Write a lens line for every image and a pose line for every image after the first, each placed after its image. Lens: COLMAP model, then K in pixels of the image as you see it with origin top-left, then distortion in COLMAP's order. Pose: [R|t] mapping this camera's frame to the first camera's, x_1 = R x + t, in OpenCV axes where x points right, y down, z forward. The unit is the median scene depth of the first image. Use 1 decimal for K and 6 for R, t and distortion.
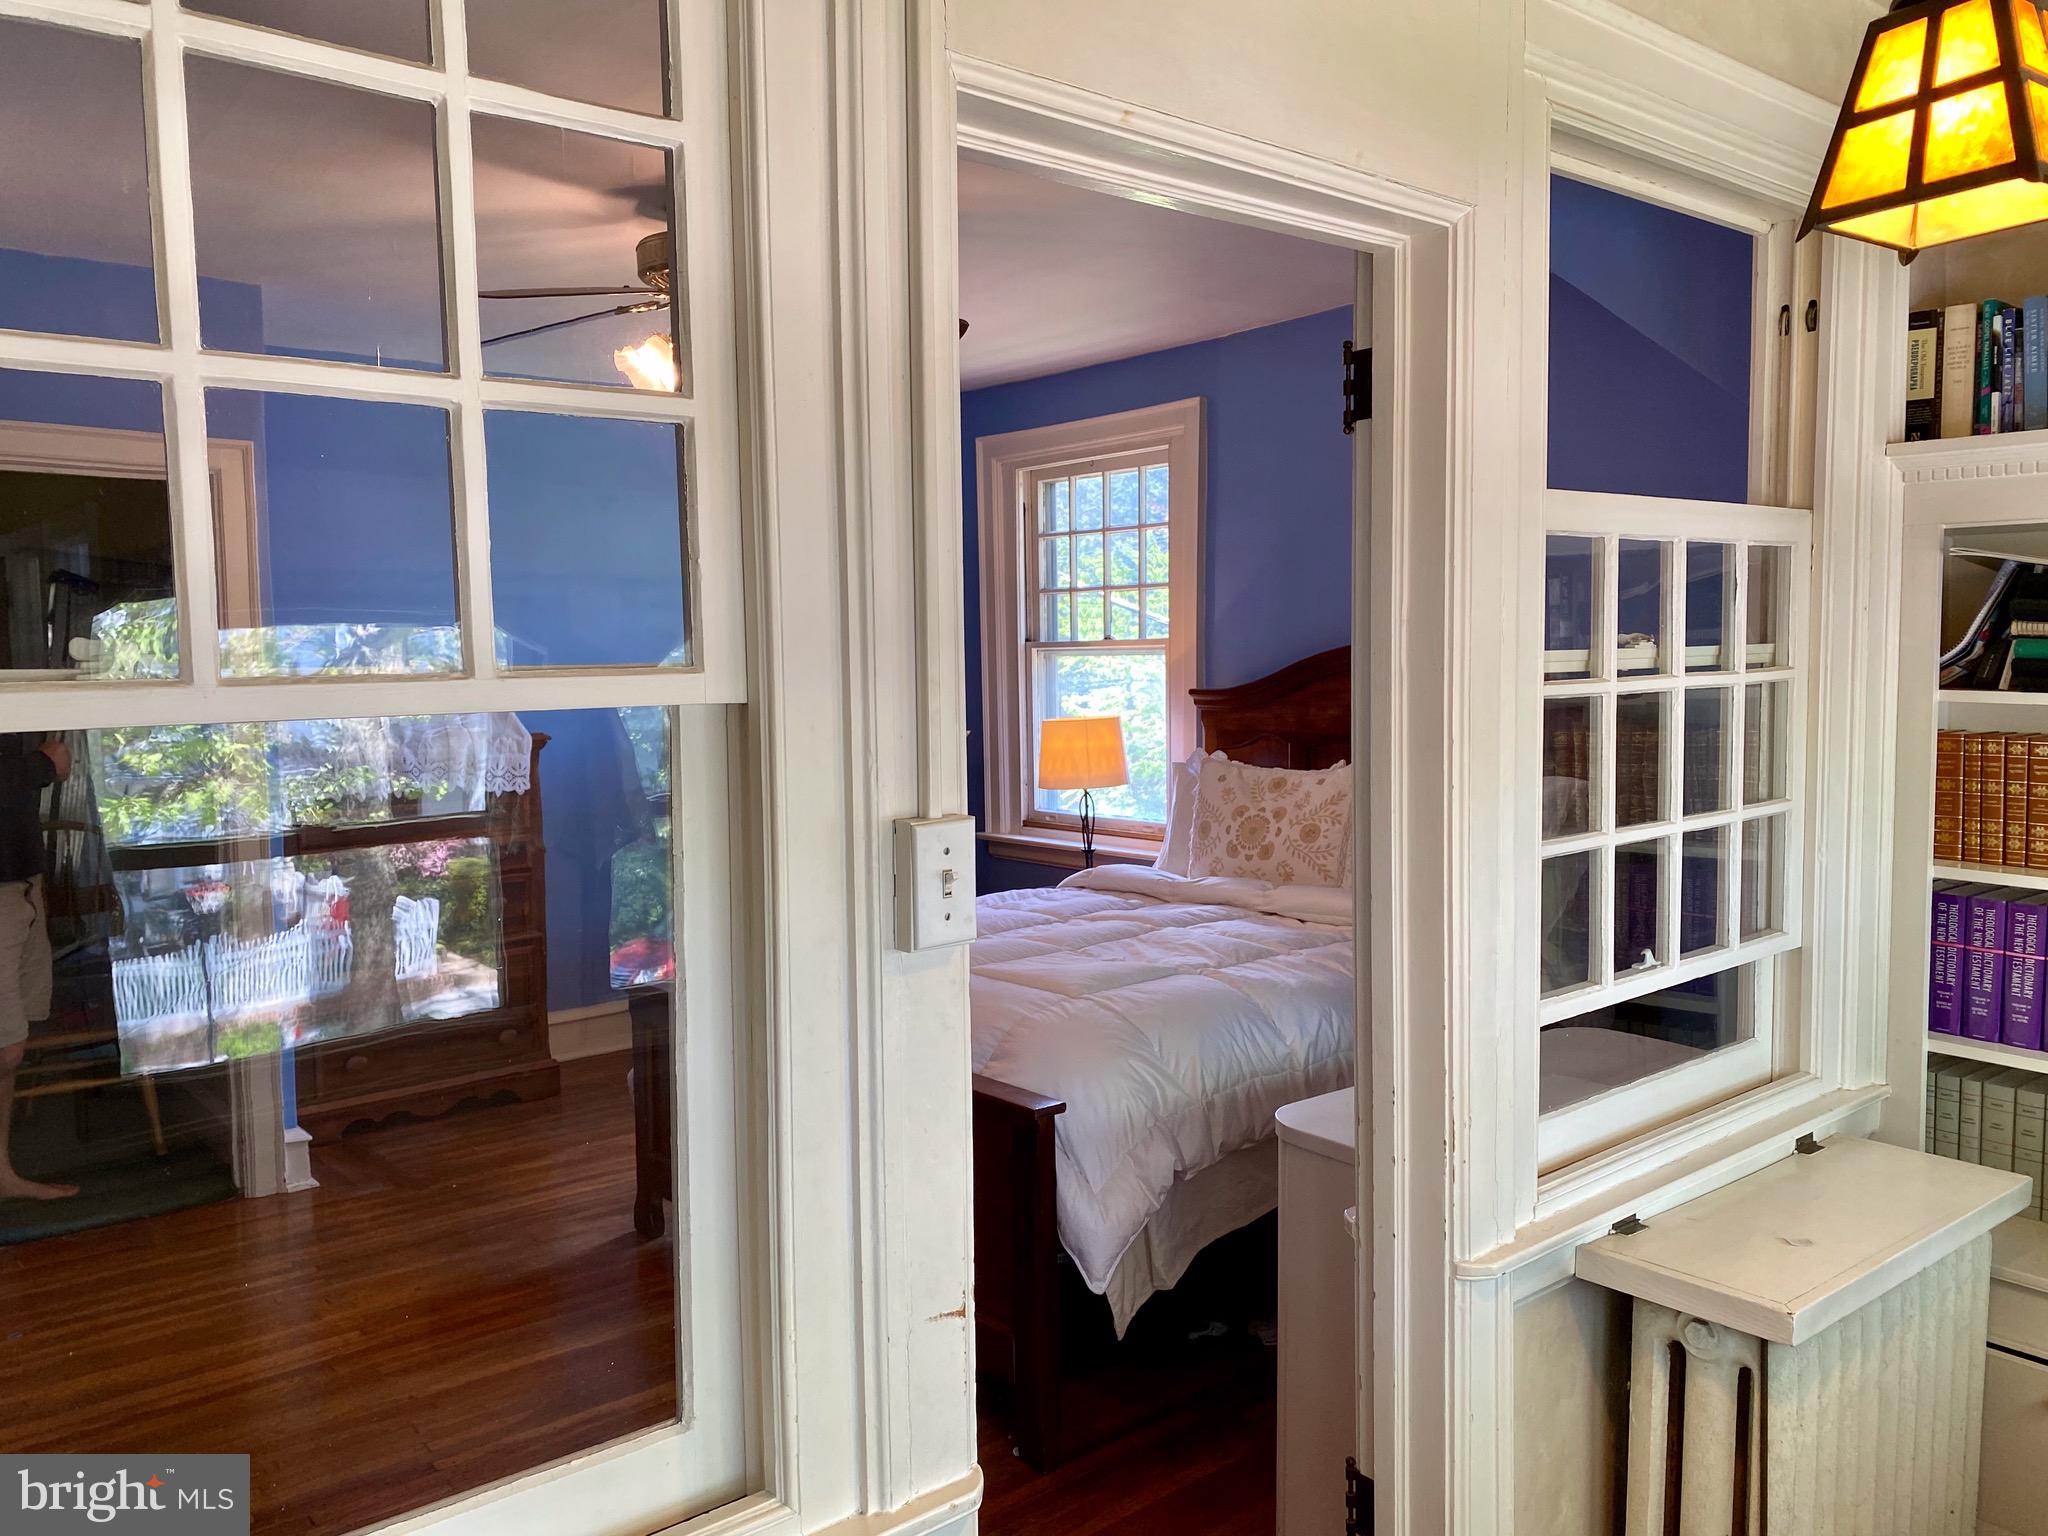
lens RADIAL K [[1569.0, 0, 991.7], [0, 1569.0, 769.5], [0, 0, 1]] dist [0.009828, -0.029743]
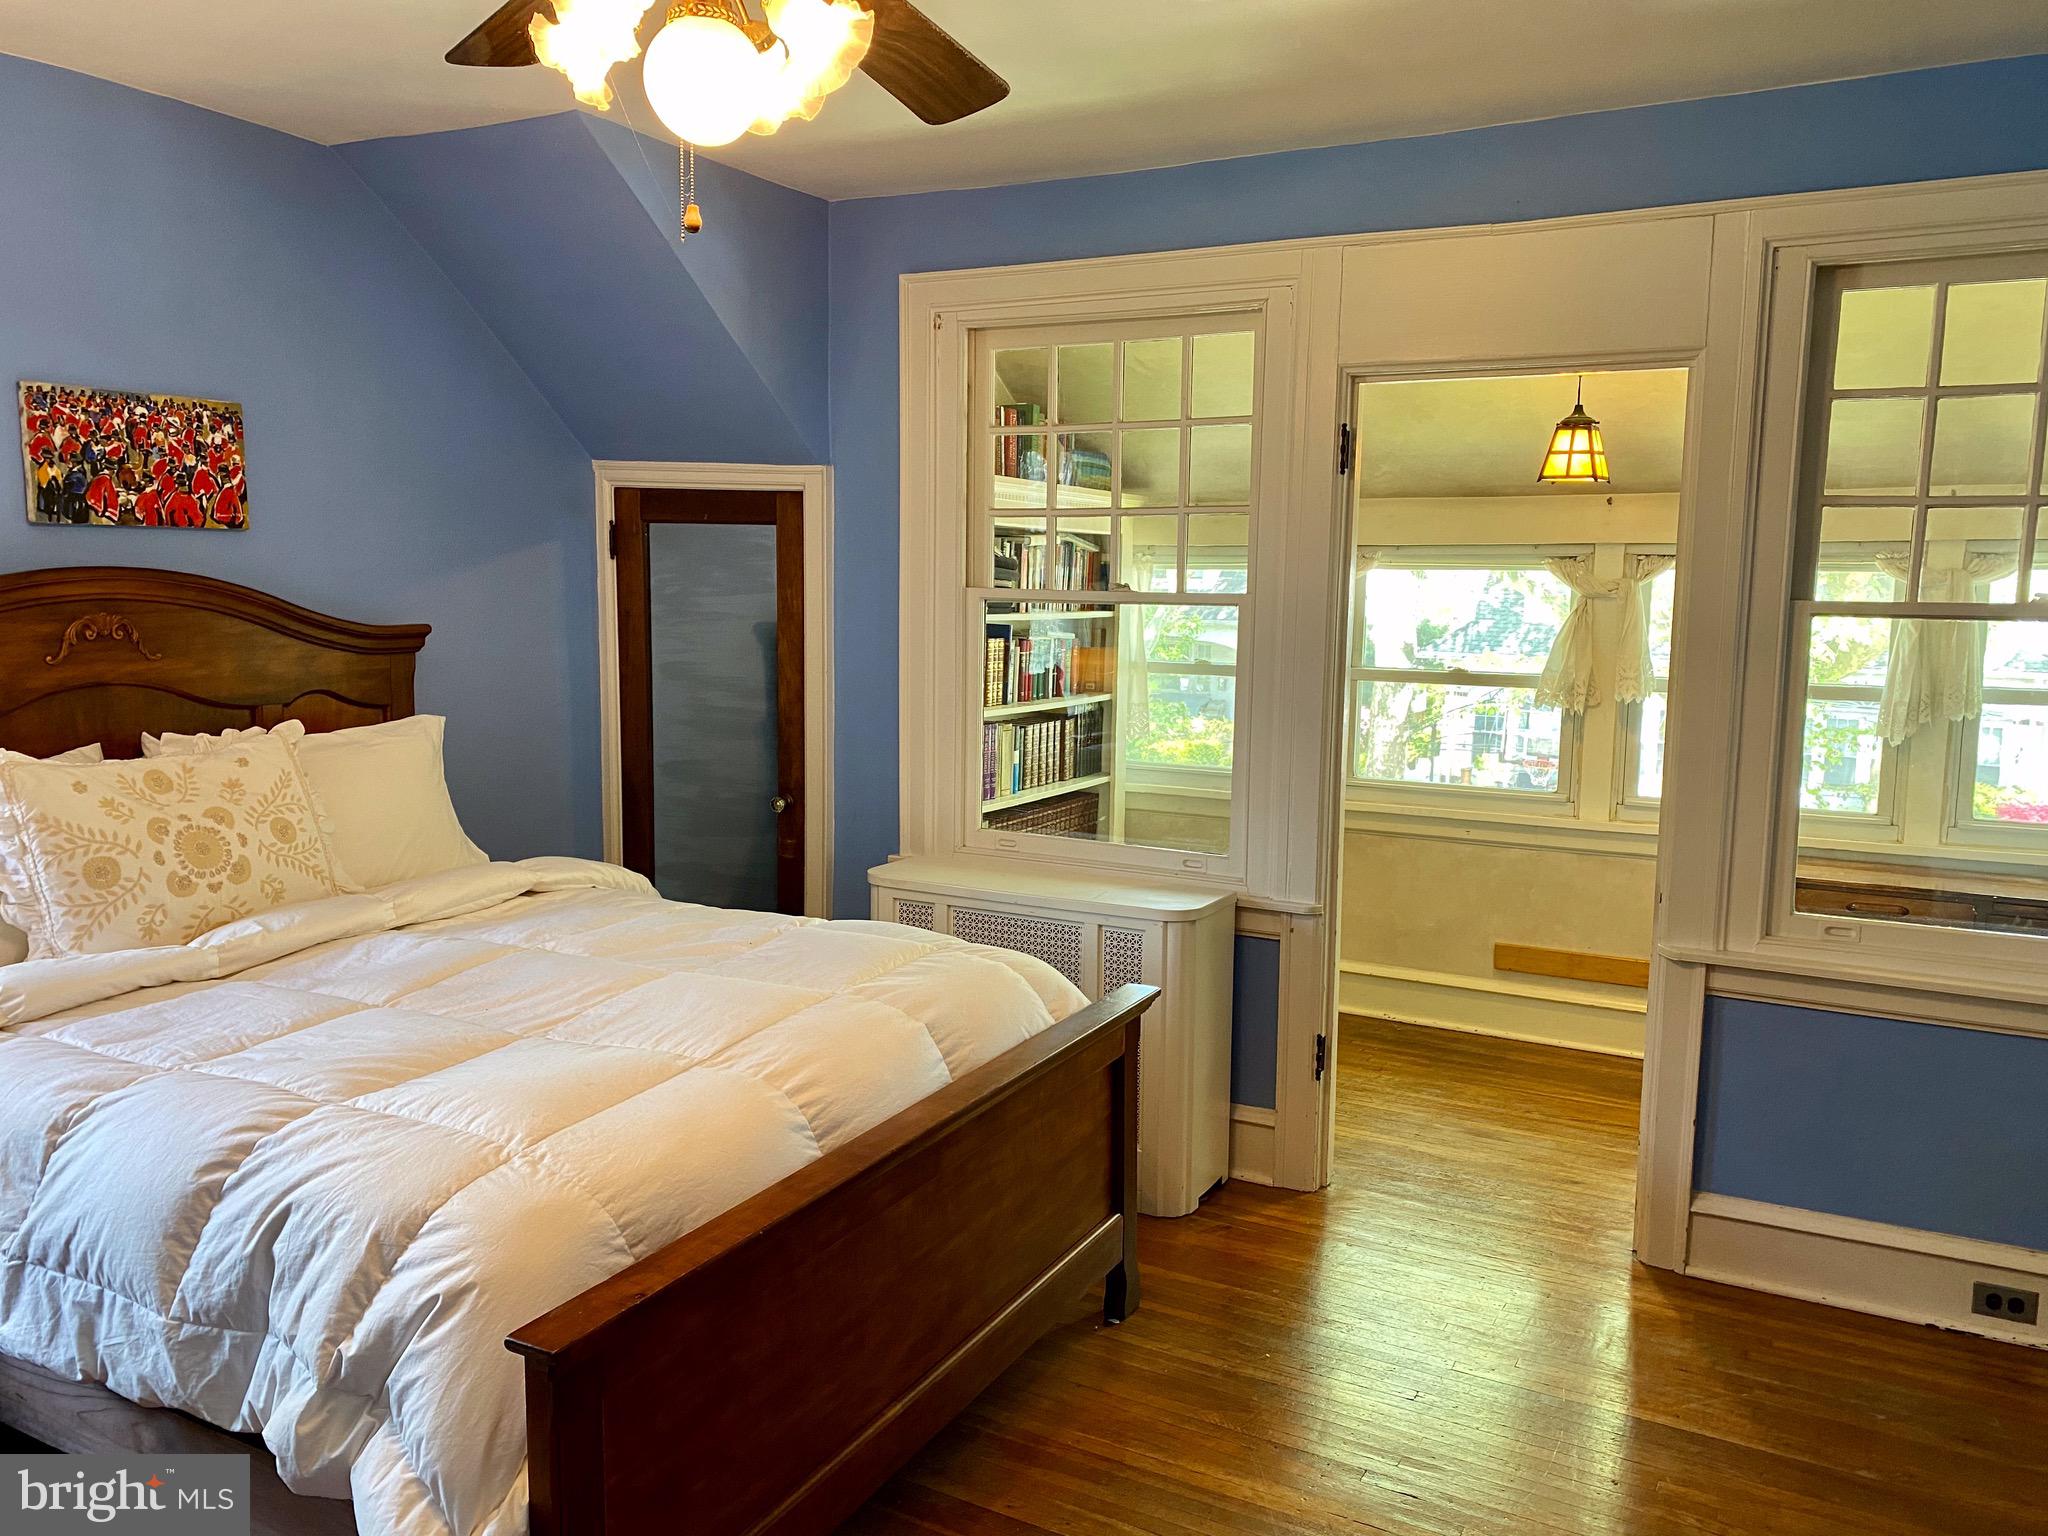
lens RADIAL K [[1550.6, 0, 1009.6], [0, 1550.6, 762.7], [0, 0, 1]] dist [0.123161, -0.104660]
pose [[-0.398461, -0.104249, 0.911241, -0.606057], [0.058605, 0.988595, 0.138725, -0.074173], [-0.915311, 0.108680, -0.387807, 0.950680]]
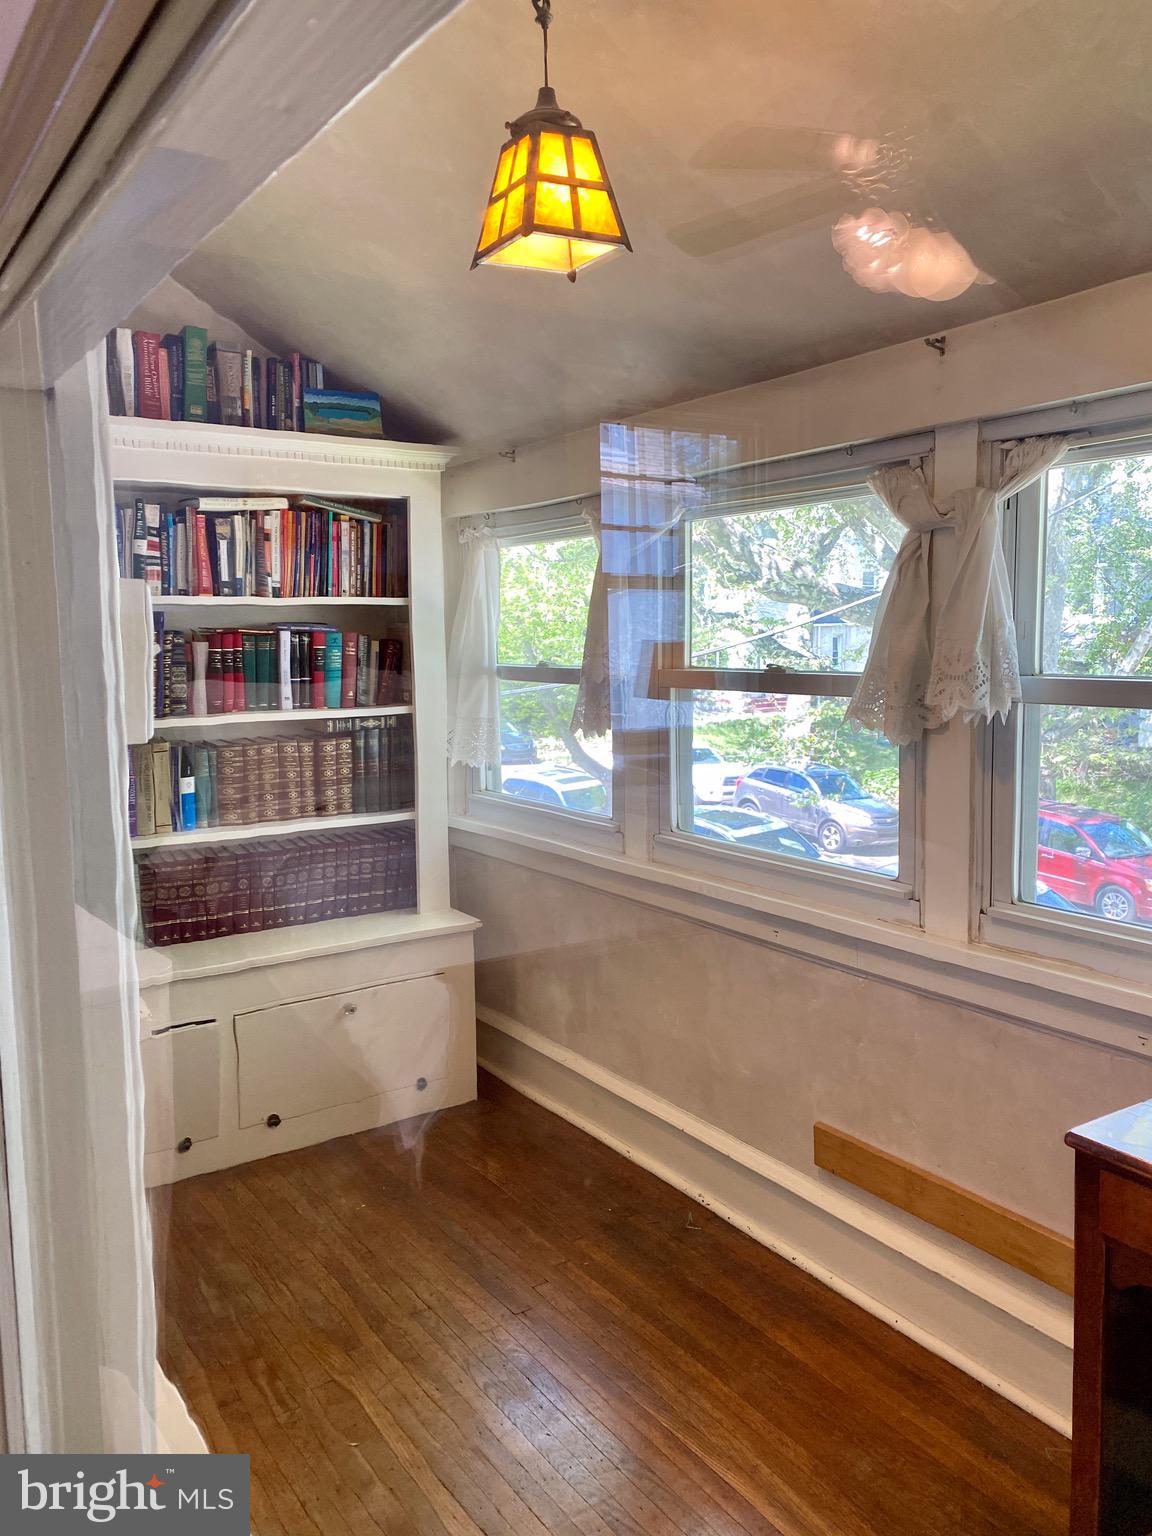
lens RADIAL K [[1163.0, 0, 576.0], [0, 1163.0, 768.0], [0, 0, 1]] dist [0.123161, -0.104660]
pose [[0.092298, -0.099909, 0.990706, -0.535587], [0.080673, 0.992433, 0.092567, -0.055926], [-0.992458, 0.071379, 0.099660, 0.819154]]
